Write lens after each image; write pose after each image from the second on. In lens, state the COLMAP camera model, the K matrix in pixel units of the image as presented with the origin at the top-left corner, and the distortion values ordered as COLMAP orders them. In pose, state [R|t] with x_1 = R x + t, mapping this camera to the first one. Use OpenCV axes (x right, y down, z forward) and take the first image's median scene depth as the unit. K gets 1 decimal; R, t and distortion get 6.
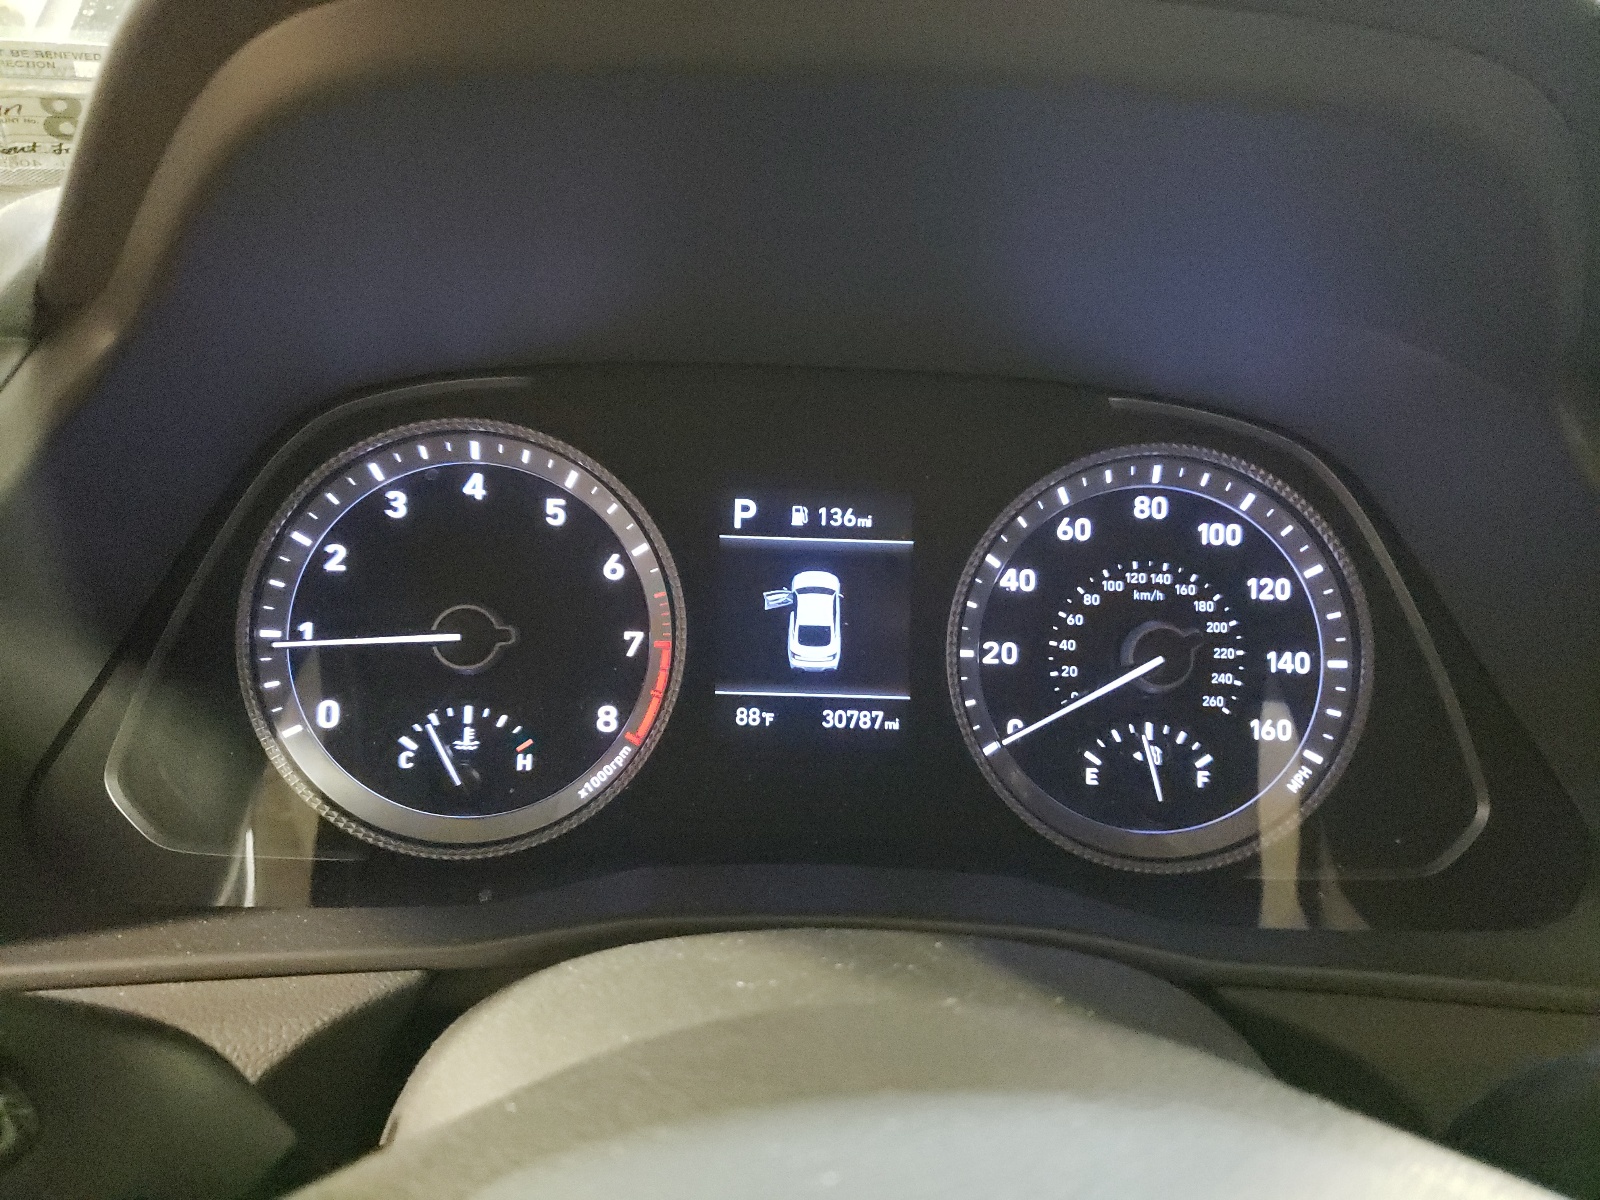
lens RADIAL K [[1218.3, 0, 799.6], [0, 1218.3, 600.7], [0, 0, 1]] dist [-0.003864, -0.002653]
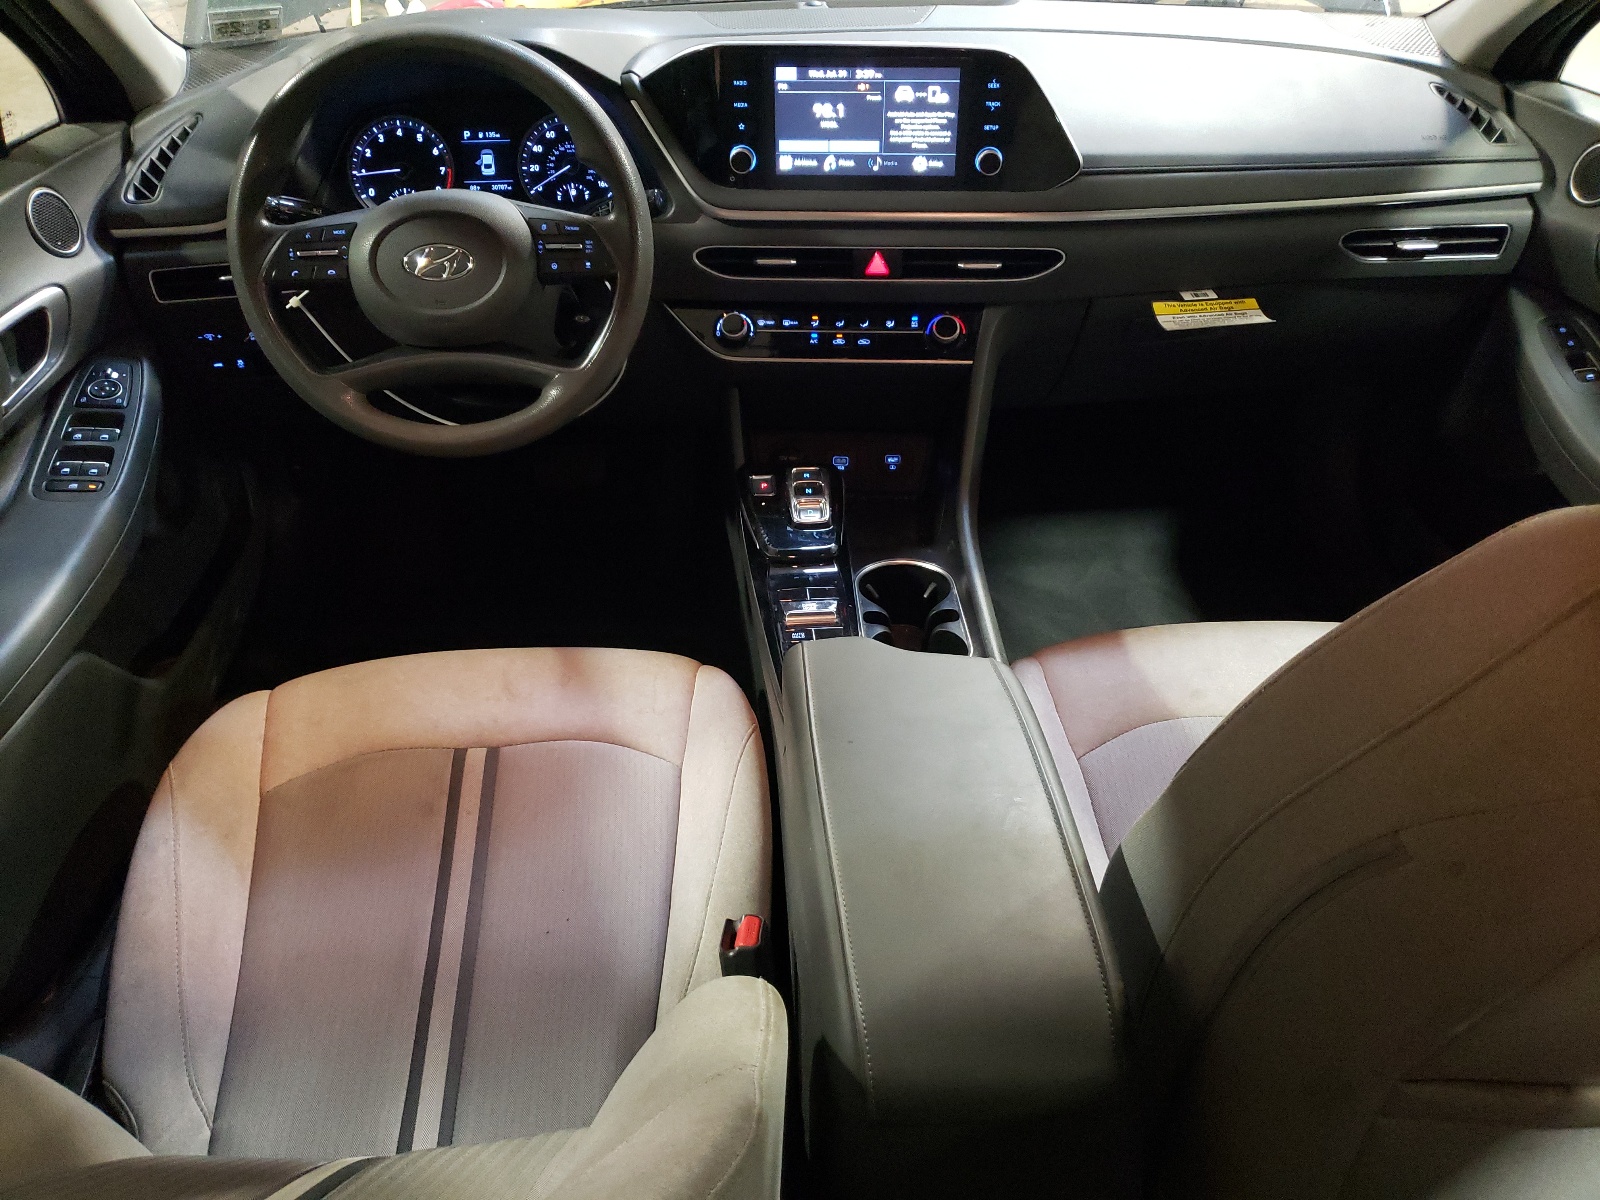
lens RADIAL K [[1218.3, 0, 799.9], [0, 1218.3, 598.6], [0, 0, 1]] dist [-0.003864, -0.002653]
pose [[0.998212, -0.055464, -0.022305, 1.057173], [0.059050, 0.972984, 0.223193, 0.584865], [0.009323, -0.224111, 0.974519, -3.247713]]
